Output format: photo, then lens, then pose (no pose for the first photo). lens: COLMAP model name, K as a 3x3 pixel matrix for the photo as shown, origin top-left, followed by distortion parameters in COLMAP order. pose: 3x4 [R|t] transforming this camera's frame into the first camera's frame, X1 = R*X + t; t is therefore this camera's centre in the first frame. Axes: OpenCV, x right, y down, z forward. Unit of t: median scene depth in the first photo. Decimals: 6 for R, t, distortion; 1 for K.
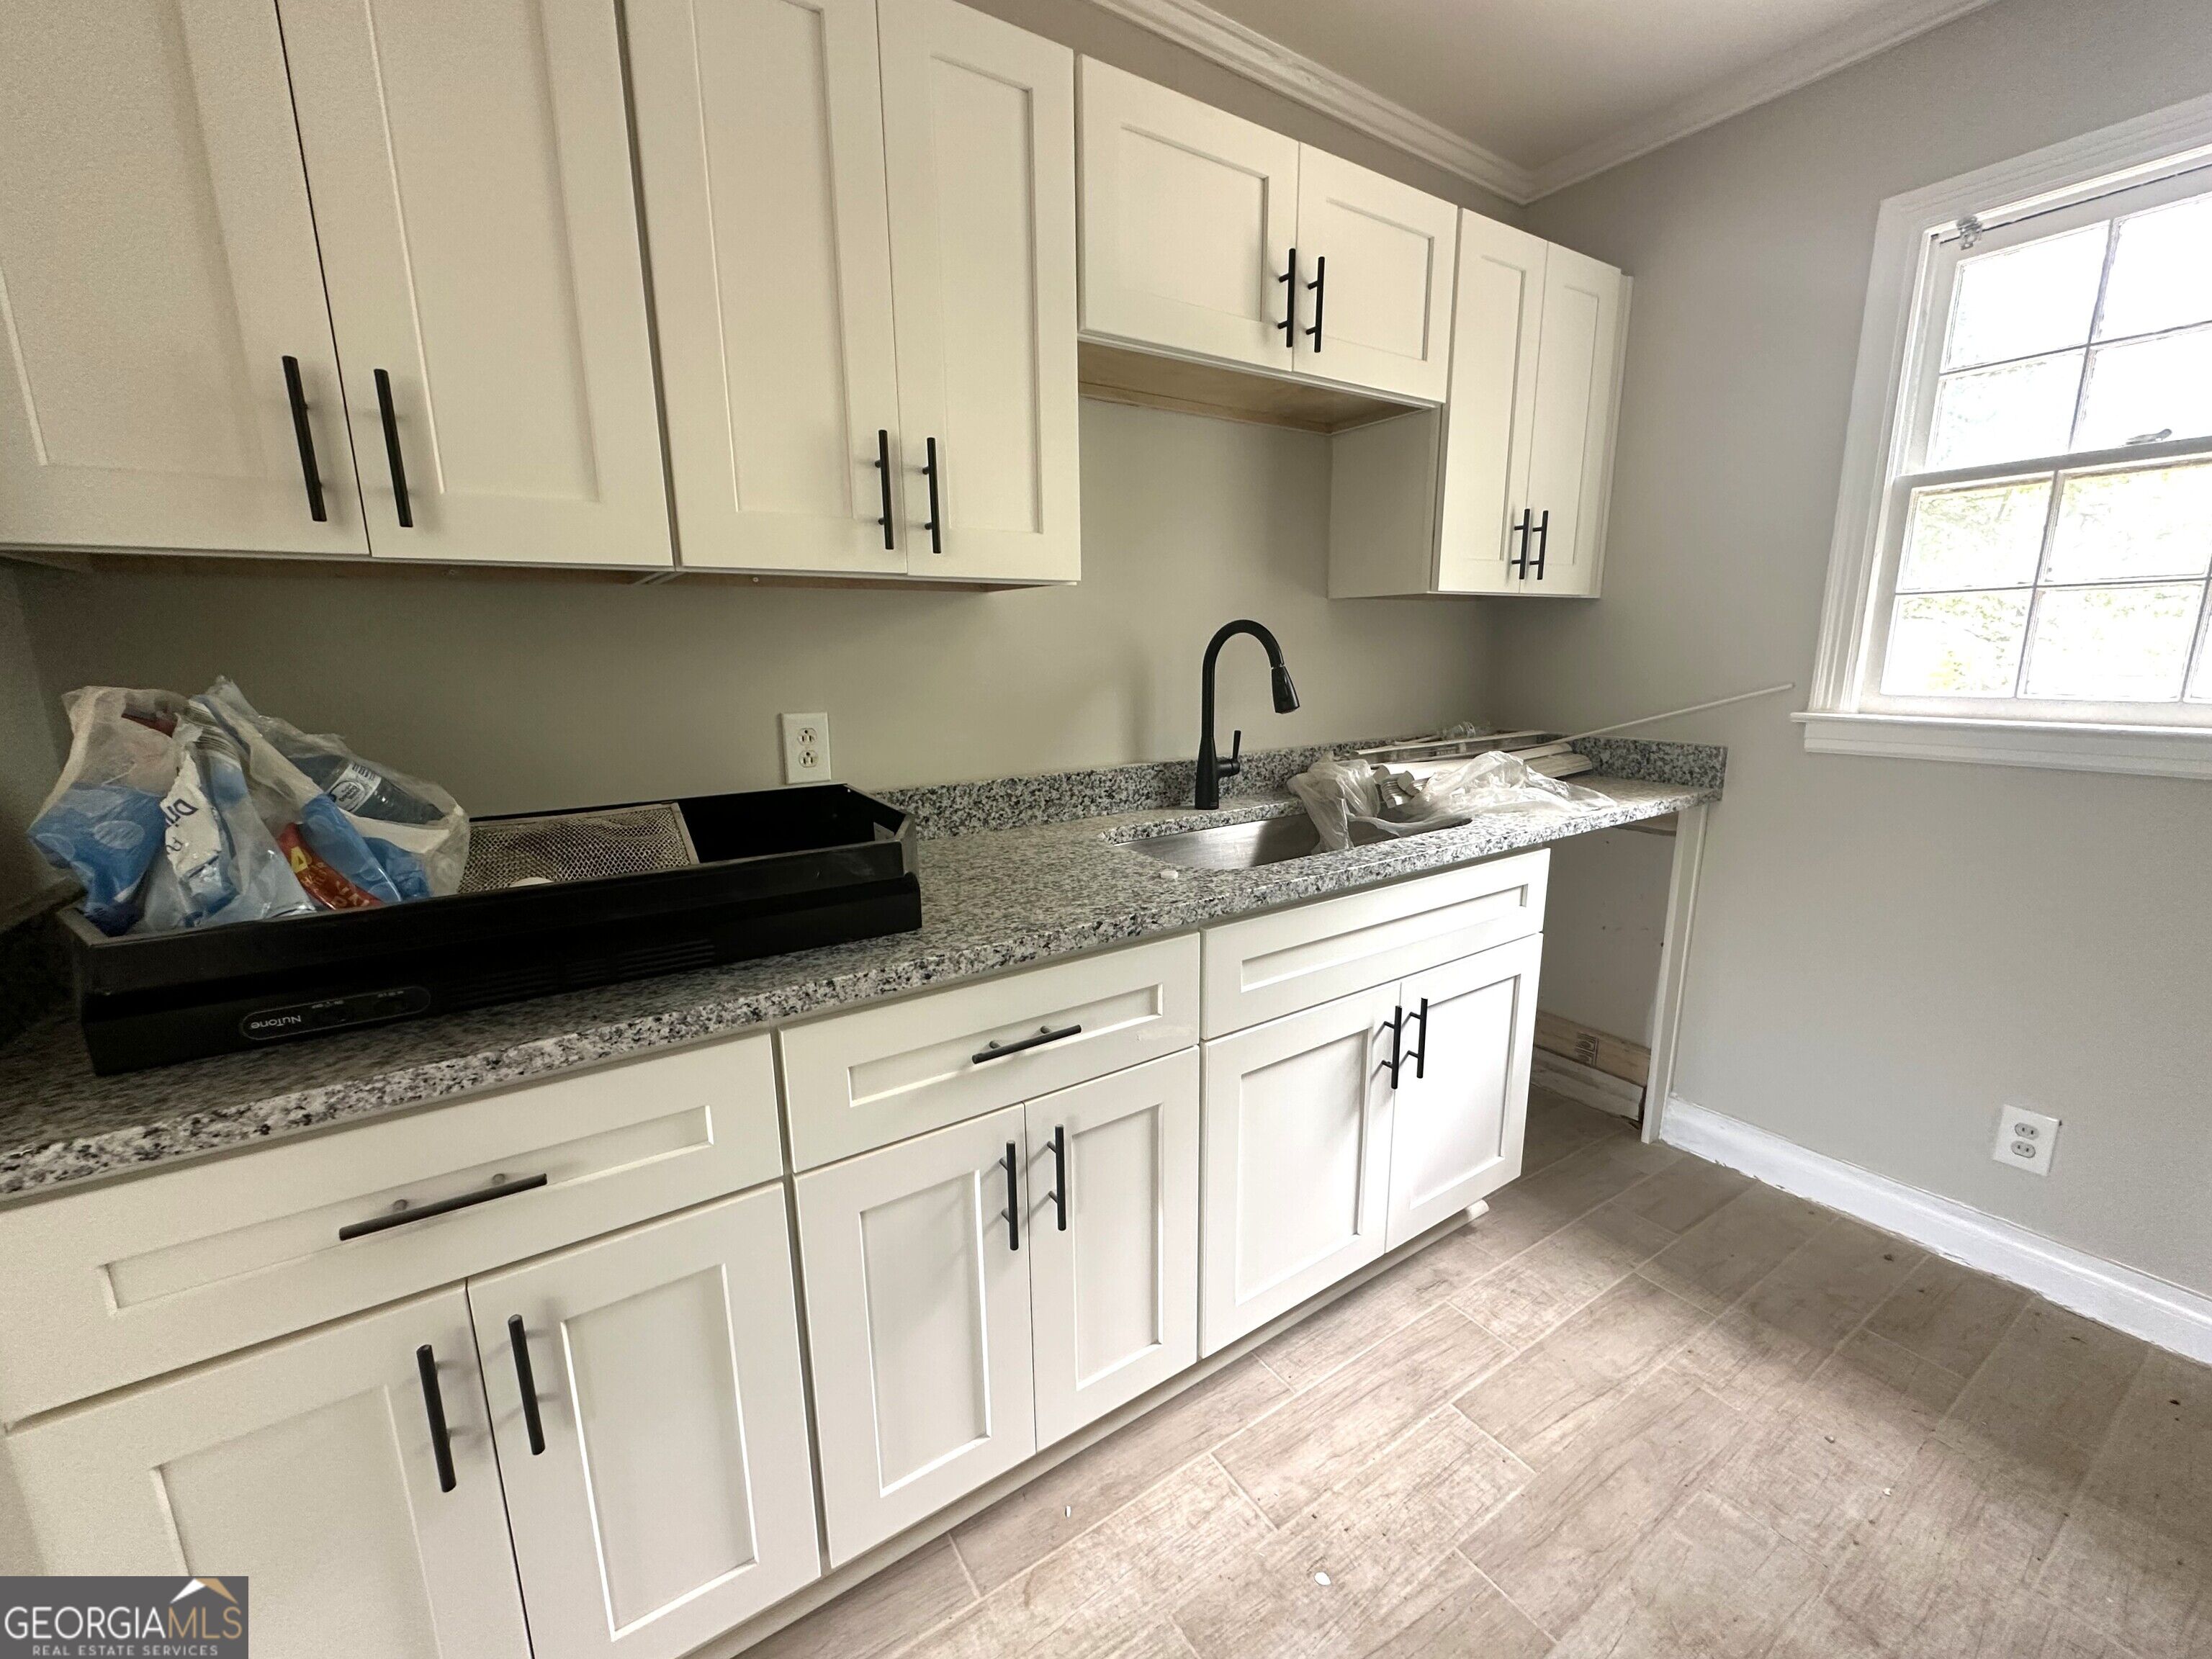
lens RADIAL K [[900.0, 0, 1102.9], [0, 900.0, 828.6], [0, 0, 1]] dist [-0.001573, -0.000335]
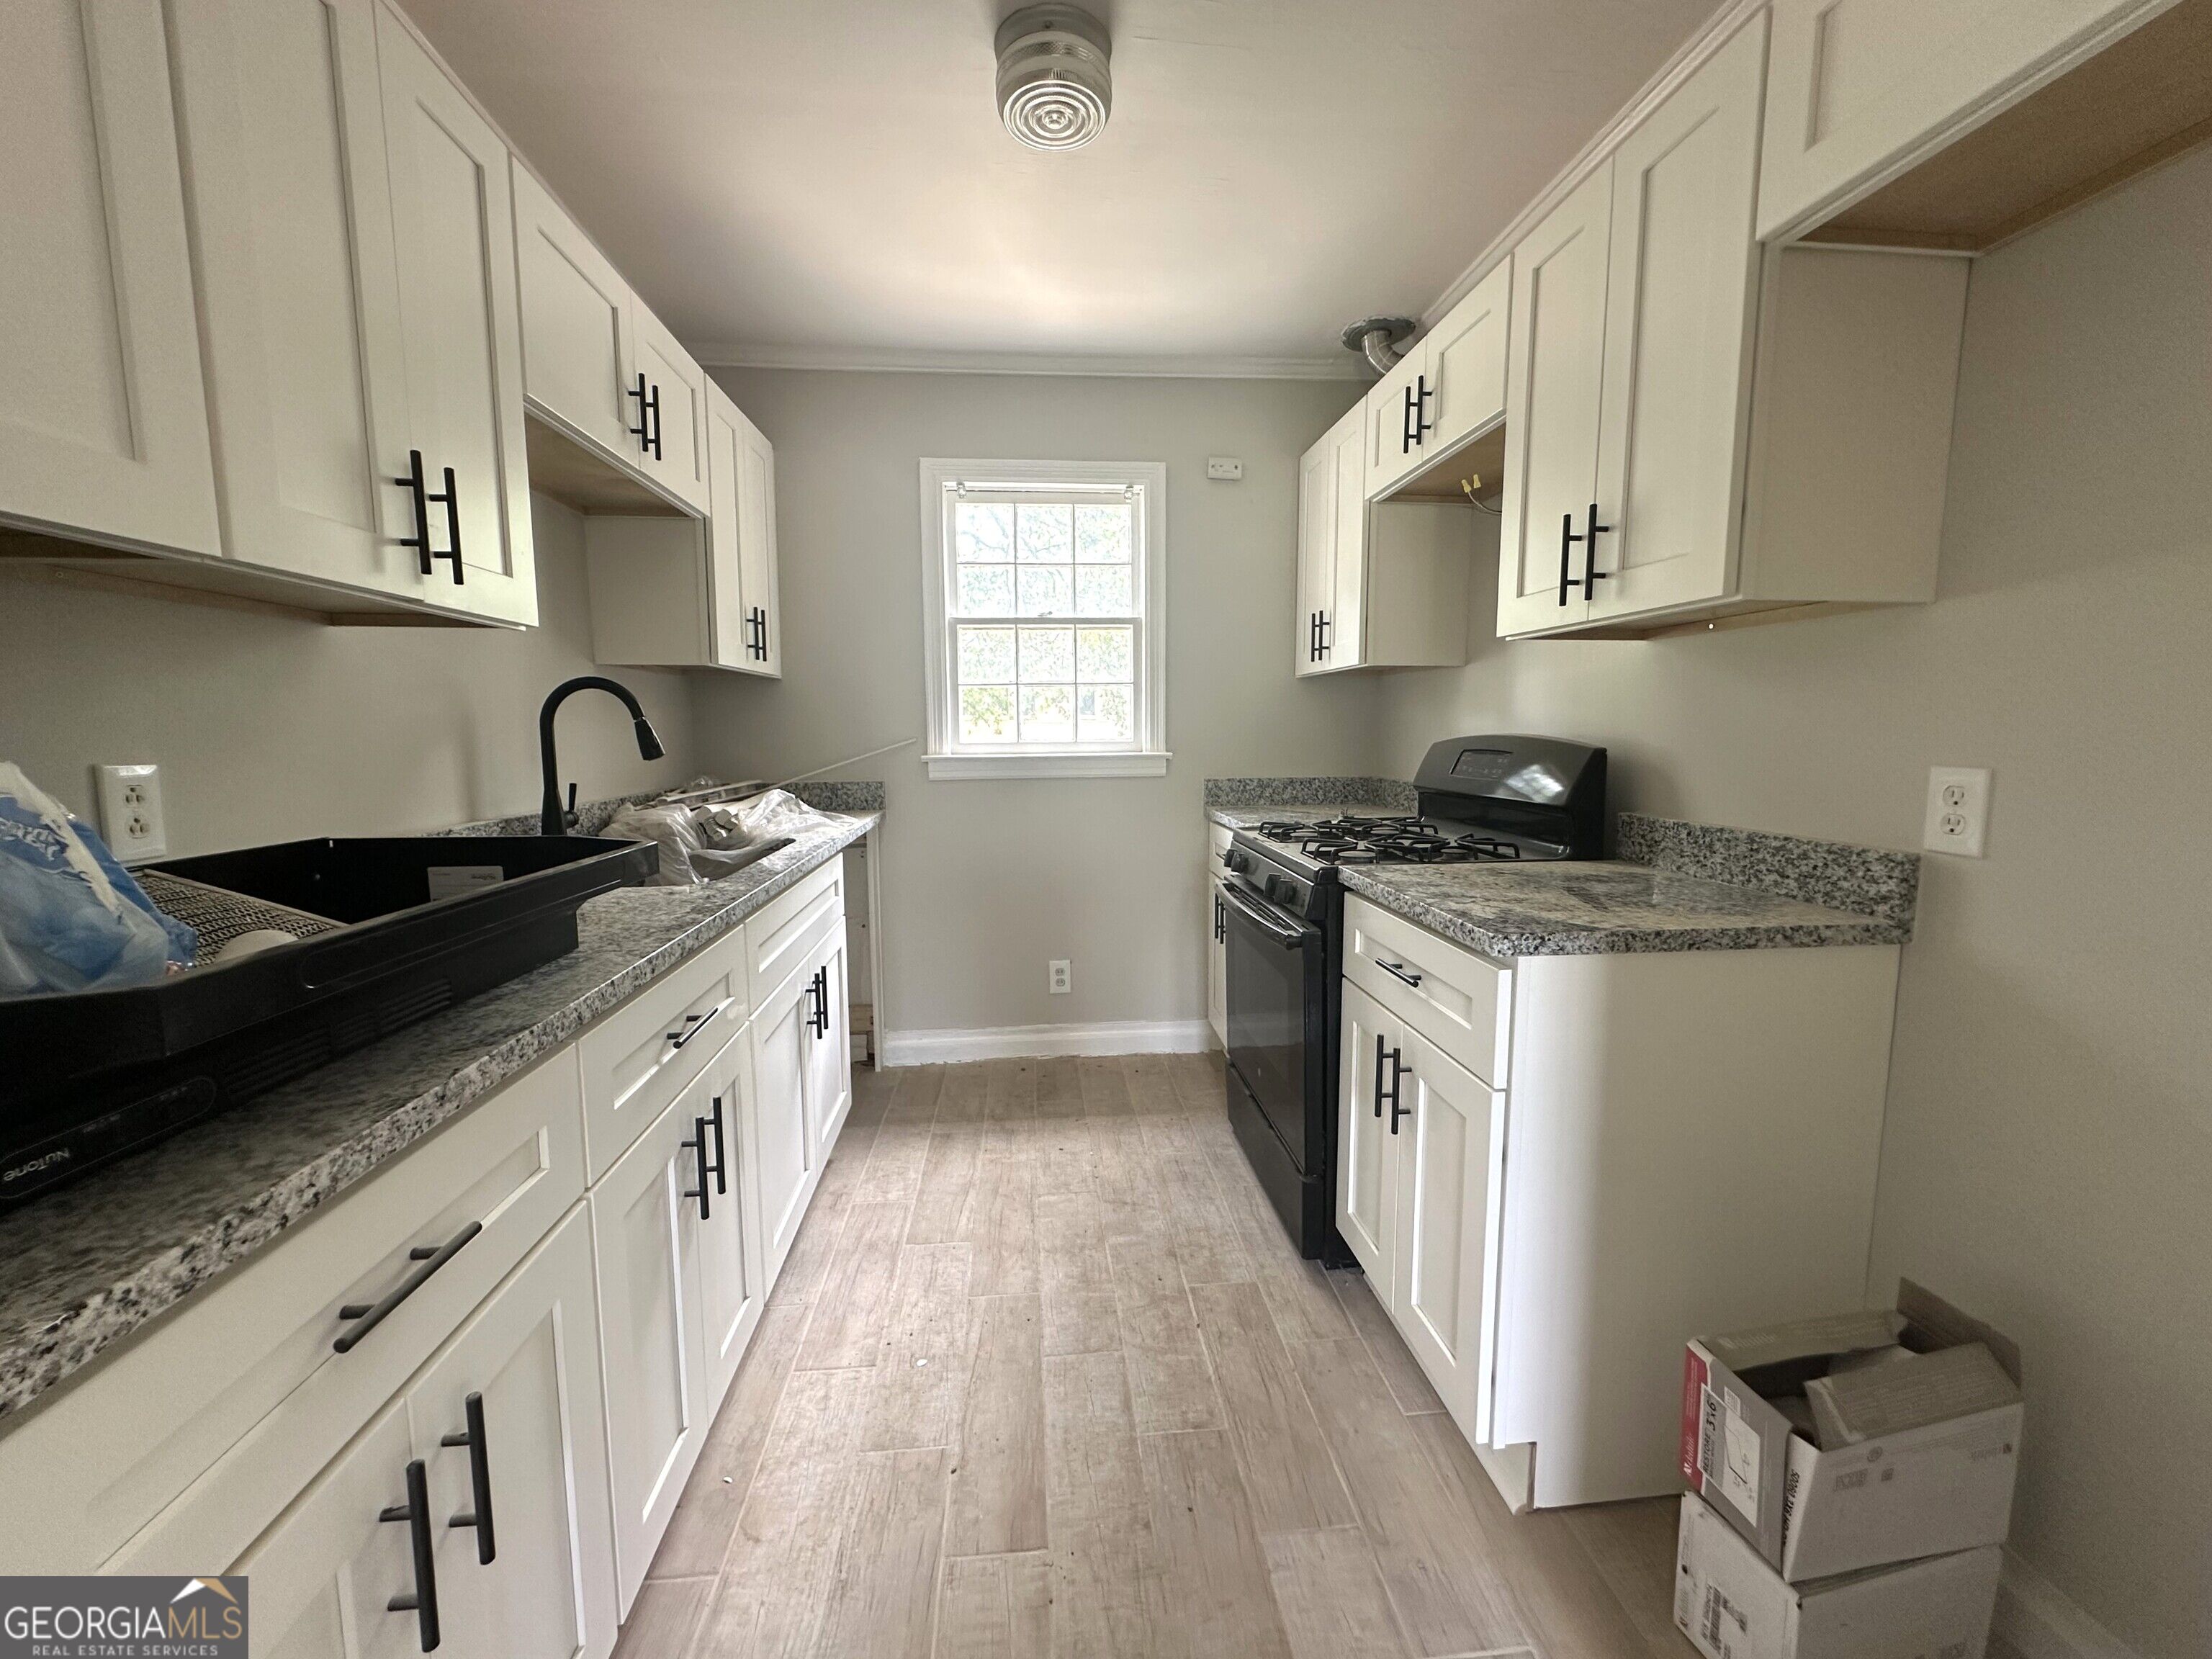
lens RADIAL K [[900.0, 0, 1114.6], [0, 900.0, 833.5], [0, 0, 1]] dist [-0.001573, -0.000335]
pose [[0.459287, -0.093404, 0.883363, -0.719888], [0.178421, 0.983890, 0.011267, 0.070602], [-0.870185, 0.152436, 0.468553, -0.024958]]
